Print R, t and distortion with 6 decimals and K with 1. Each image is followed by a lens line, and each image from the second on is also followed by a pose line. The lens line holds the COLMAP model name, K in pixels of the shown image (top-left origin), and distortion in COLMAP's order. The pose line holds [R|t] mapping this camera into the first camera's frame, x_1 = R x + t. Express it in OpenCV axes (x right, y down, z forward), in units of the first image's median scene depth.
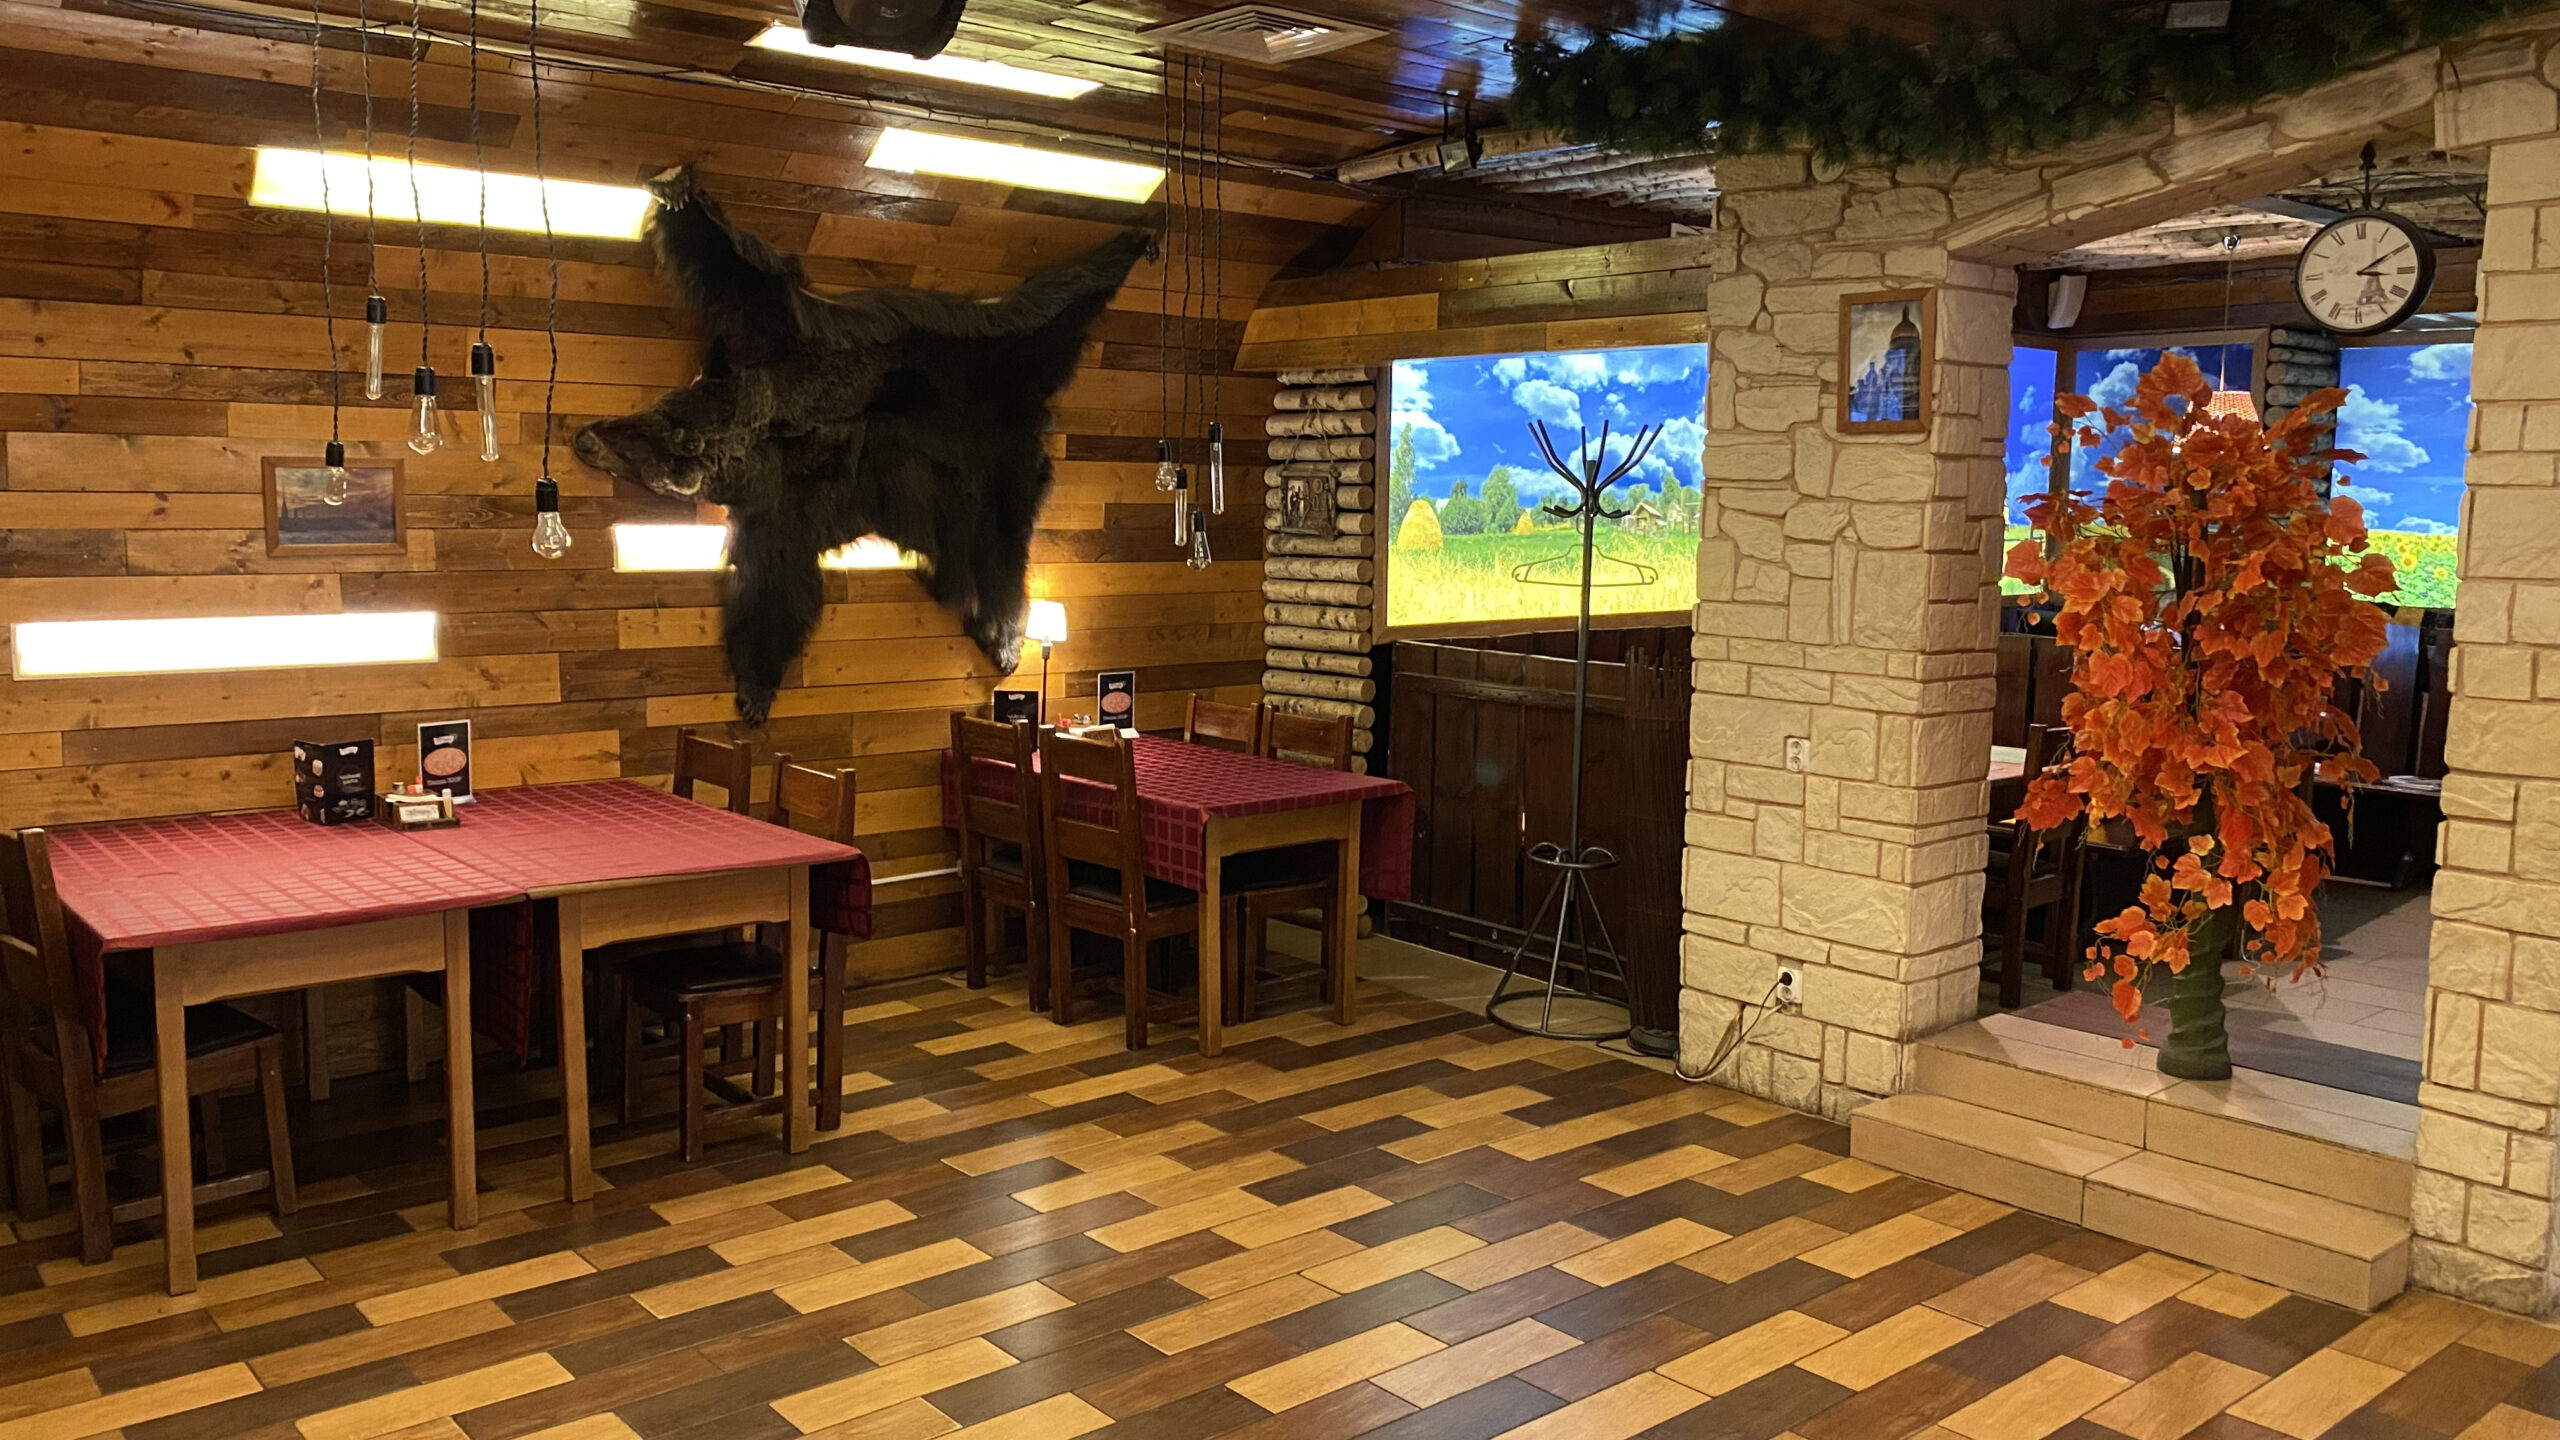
lens RADIAL K [[1949.9, 0, 1257.9], [0, 1949.9, 707.3], [0, 0, 1]] dist [0.008636, -0.004616]
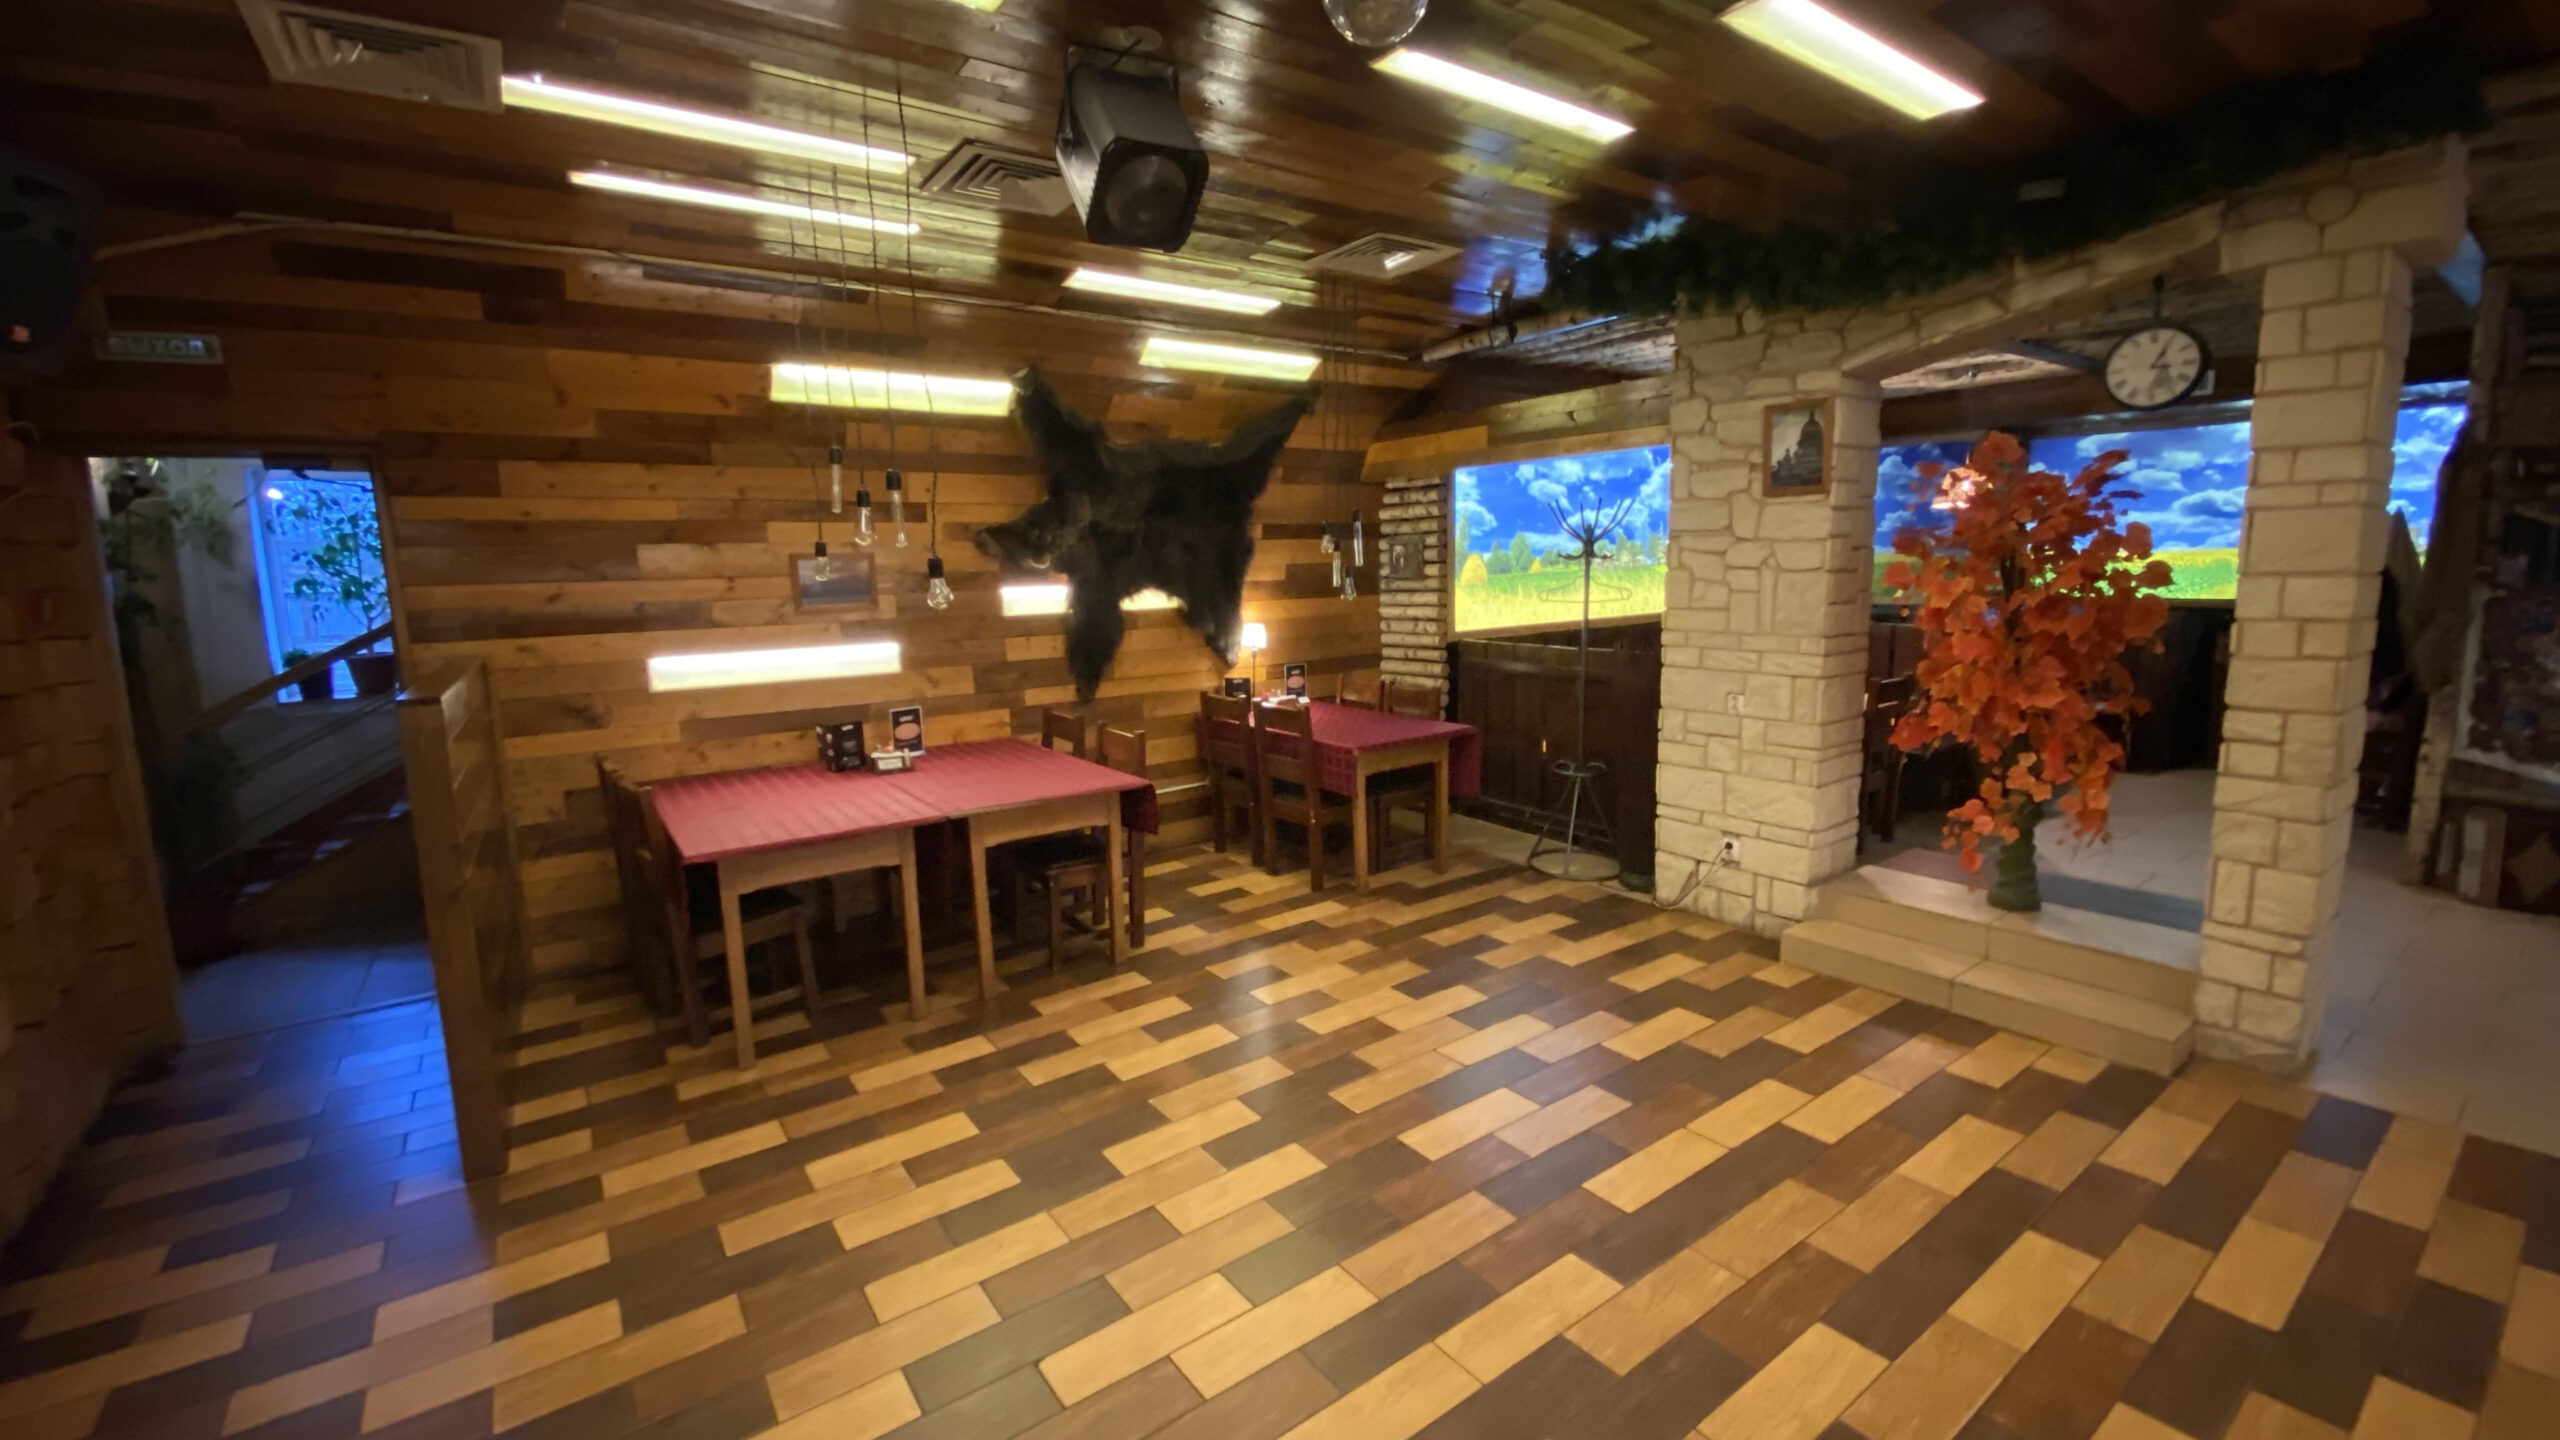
lens RADIAL K [[1033.6, 0, 1272.0], [0, 1033.6, 711.6], [0, 0, 1]] dist [0.043978, -0.039395]
pose [[0.996003, -0.028130, -0.084775, -0.026539], [0.031058, 0.998959, 0.033416, -0.010835], [0.083746, -0.035916, 0.995840, 0.147659]]
